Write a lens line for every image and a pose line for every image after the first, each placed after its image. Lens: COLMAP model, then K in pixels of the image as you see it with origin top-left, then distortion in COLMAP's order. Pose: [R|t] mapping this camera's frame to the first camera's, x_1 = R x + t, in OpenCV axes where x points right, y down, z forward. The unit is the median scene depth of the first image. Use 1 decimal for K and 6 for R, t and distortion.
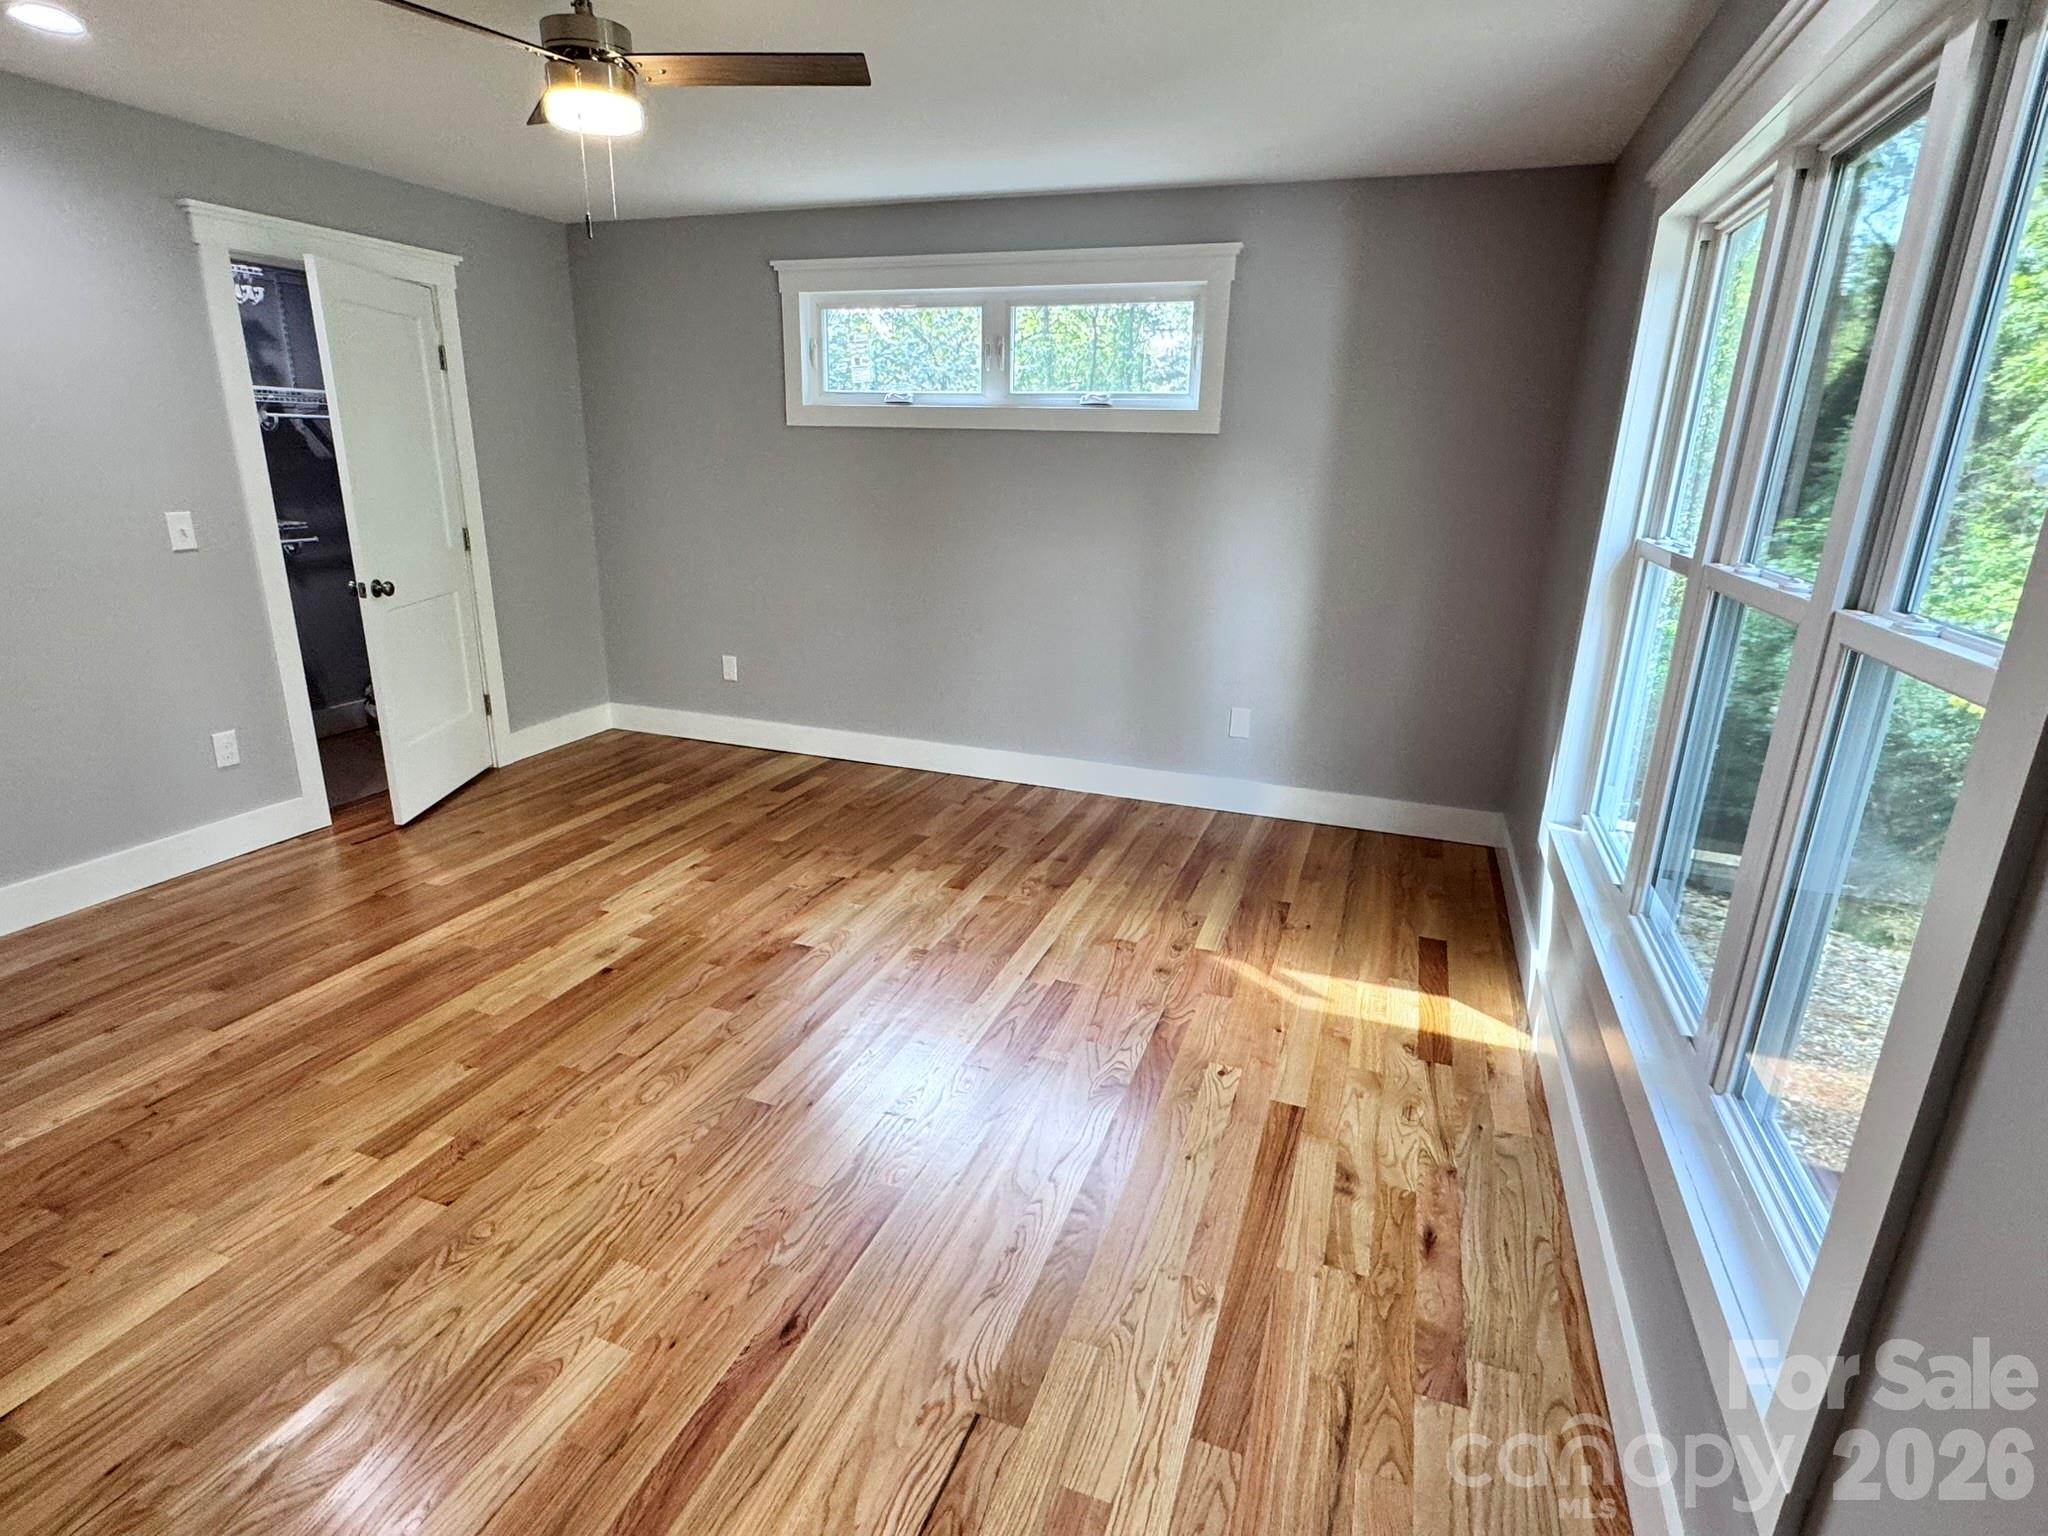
lens RADIAL K [[1040.7, 0, 1024.0], [0, 1040.7, 768.0], [0, 0, 1]] dist [-0.002853, -0.001328]
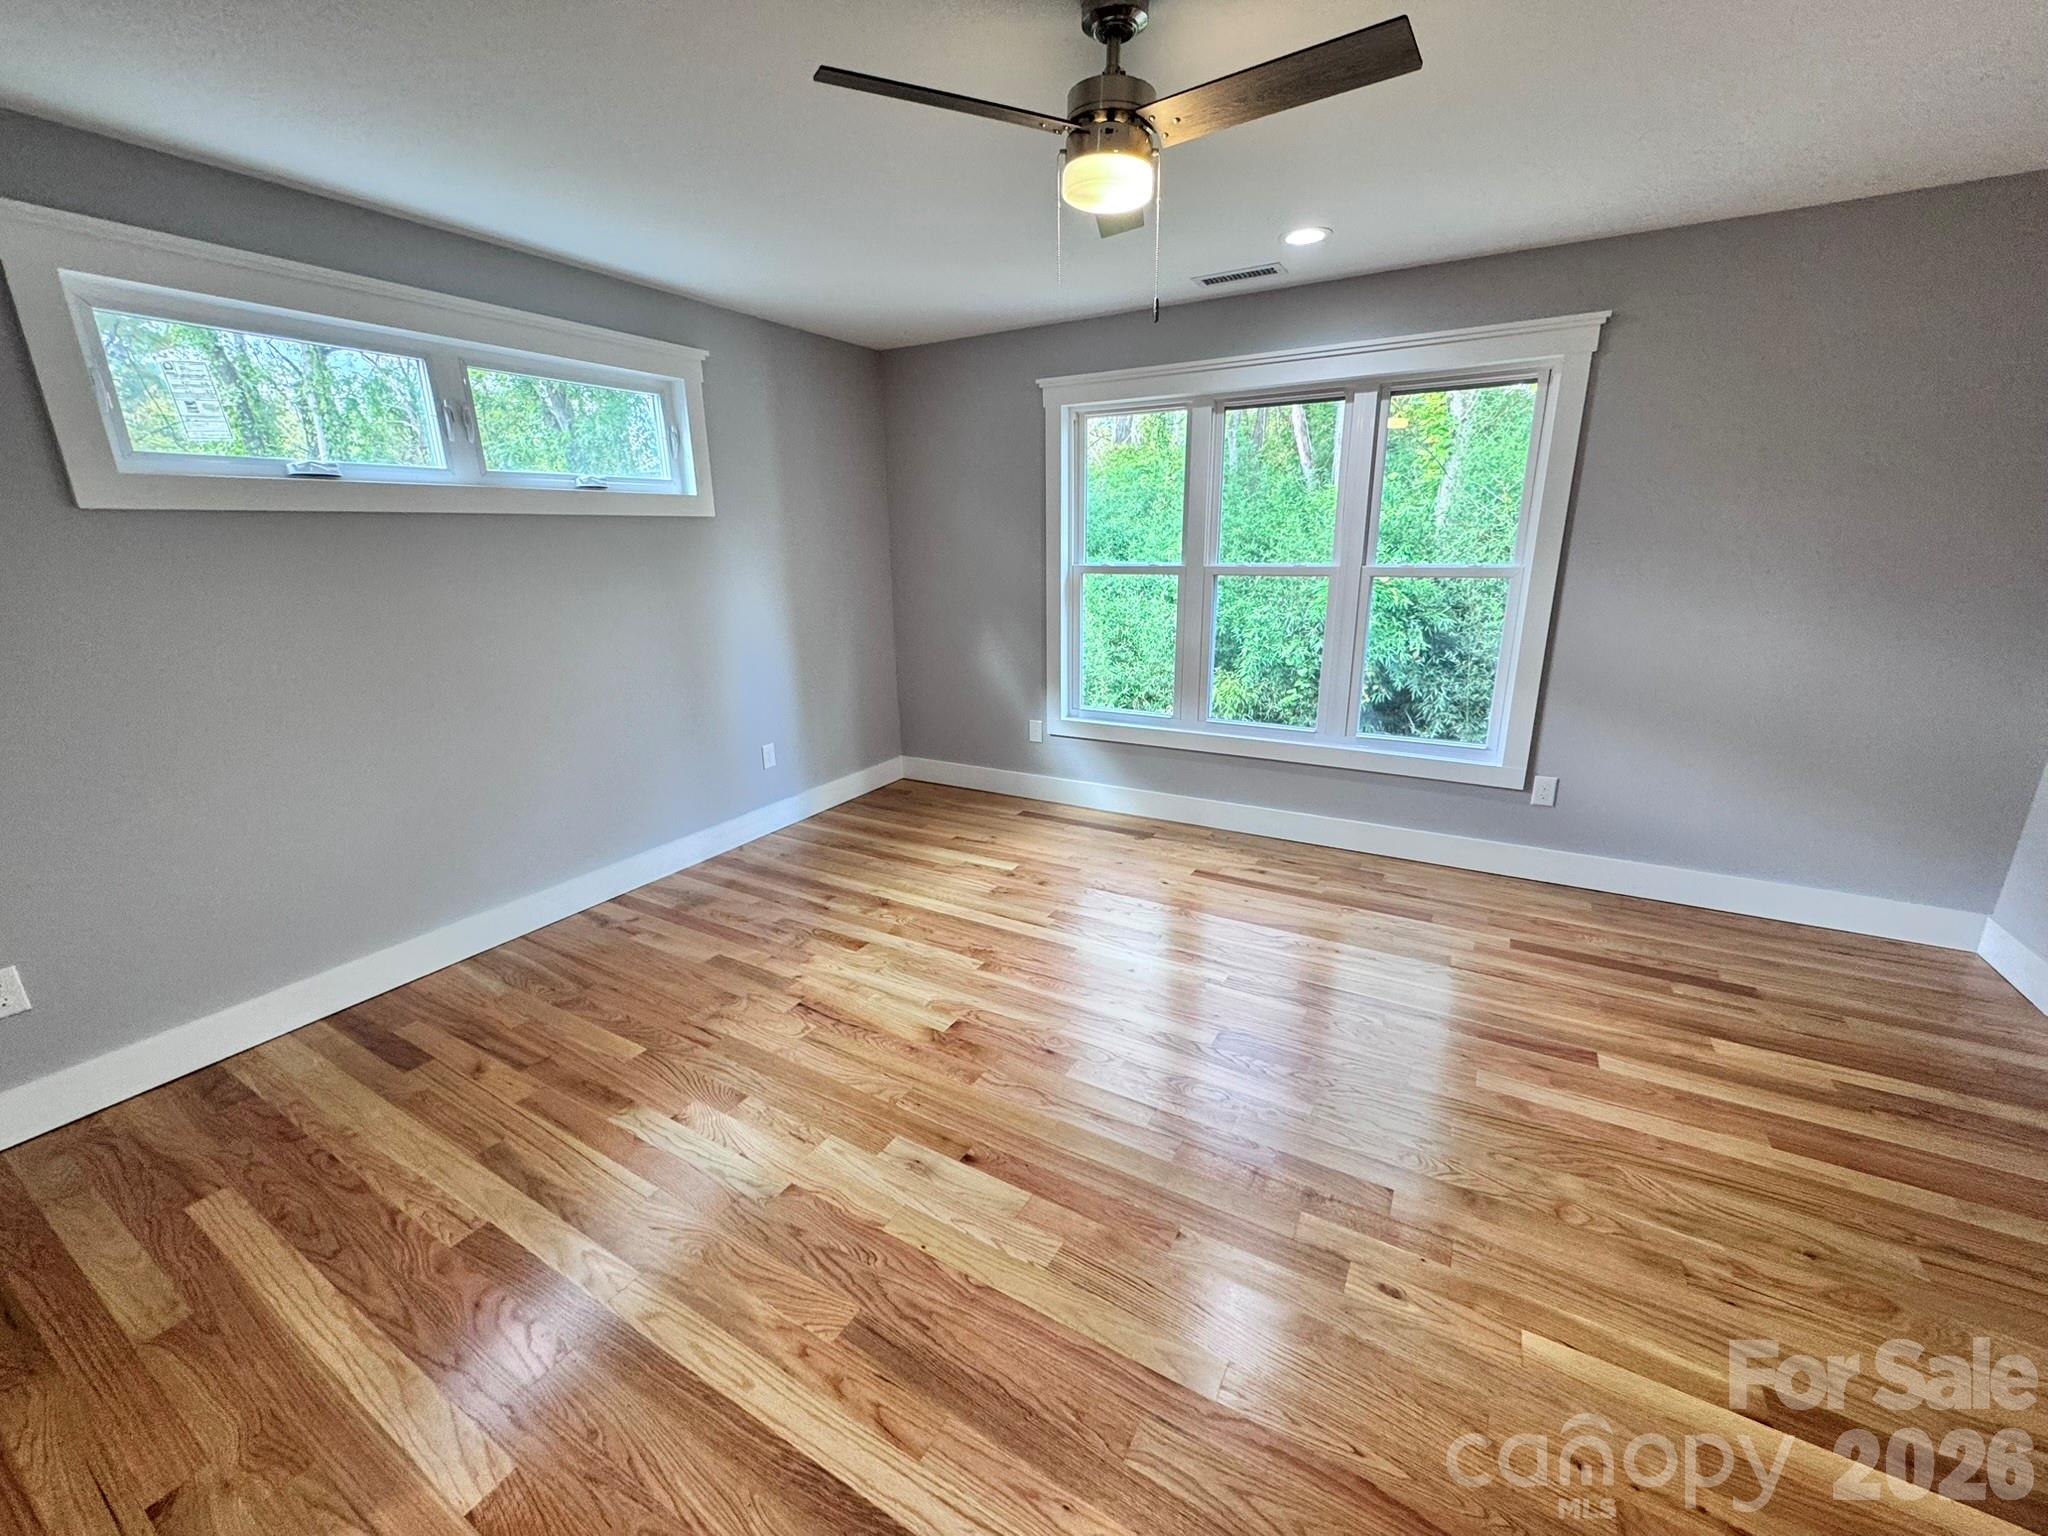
lens RADIAL K [[815.2, 0, 1024.0], [0, 815.2, 768.0], [0, 0, 1]] dist [0.001001, 0.000013]
pose [[0.172420, -0.298034, 0.938854, -0.677539], [0.308089, 0.921625, 0.235984, -0.174423], [-0.935603, 0.248563, 0.250728, 0.529742]]
